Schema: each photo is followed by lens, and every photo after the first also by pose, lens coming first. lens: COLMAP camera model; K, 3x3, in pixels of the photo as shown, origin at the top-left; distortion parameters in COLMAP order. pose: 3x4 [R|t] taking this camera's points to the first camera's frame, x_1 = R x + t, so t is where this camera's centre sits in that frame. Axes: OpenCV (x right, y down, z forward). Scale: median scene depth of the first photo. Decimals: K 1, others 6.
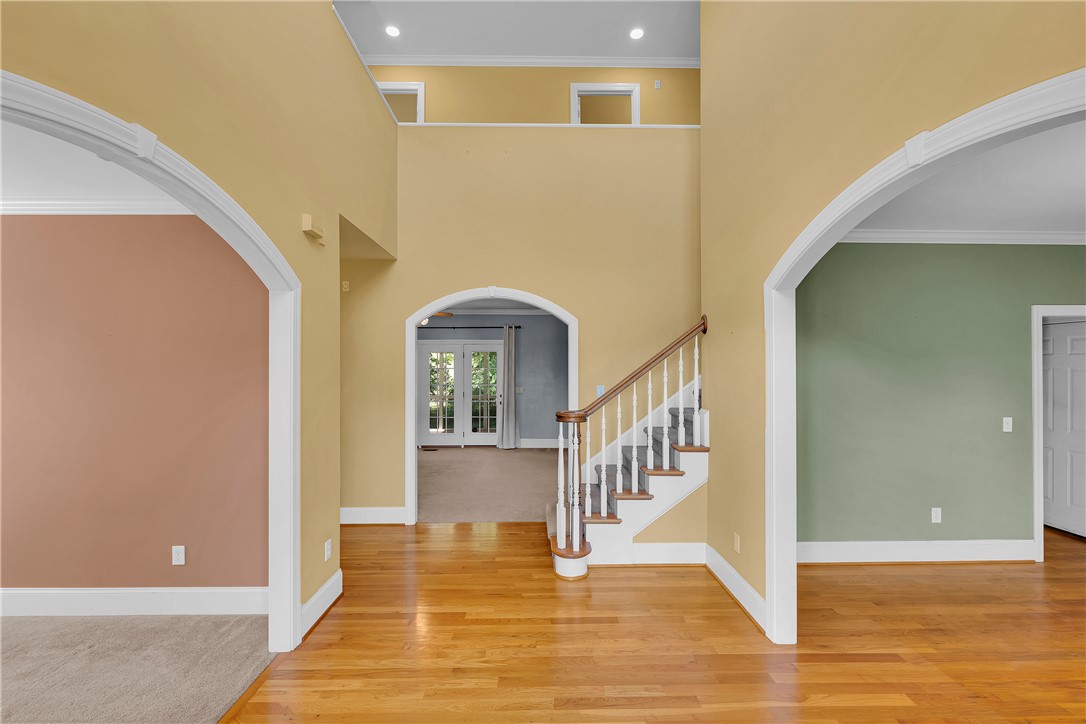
lens RADIAL K [[484.6, 0, 551.3], [0, 484.6, 363.8], [0, 0, 1]] dist [-0.009498, -0.000096]
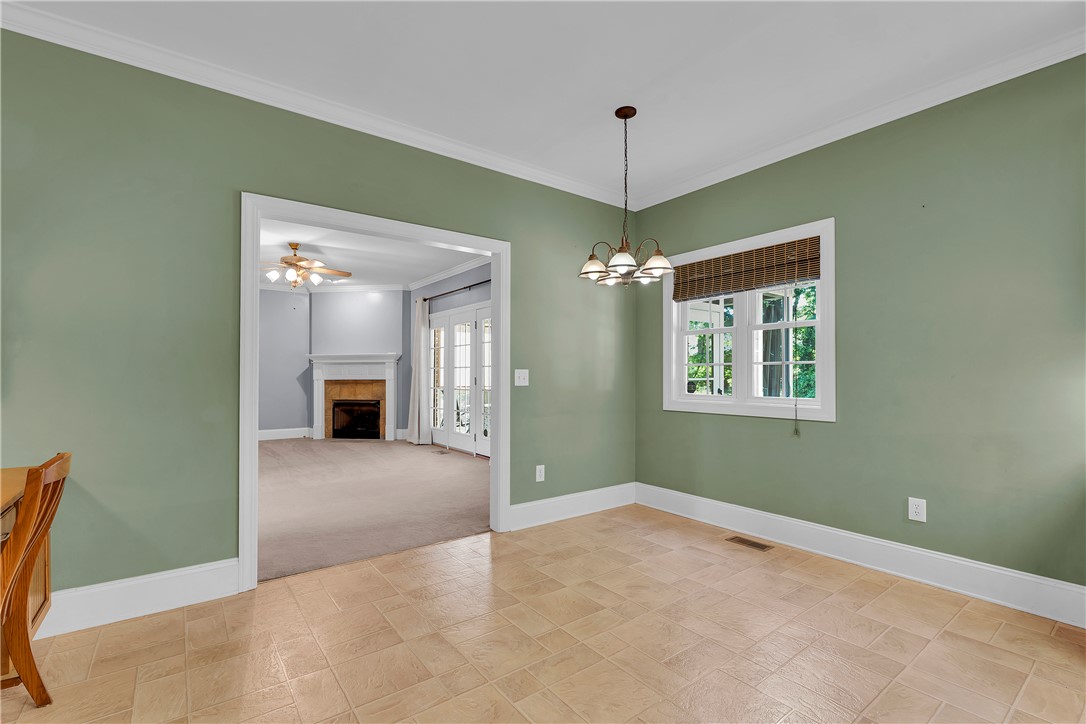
lens RADIAL K [[486.5, 0, 544.4], [0, 486.5, 369.9], [0, 0, 1]] dist [-0.011348, 0.000108]
pose [[0.587129, -0.009029, -0.809443, 0.451642], [0.003086, 0.999955, -0.008916, 0.053834], [0.809487, 0.002737, 0.587131, 0.664771]]
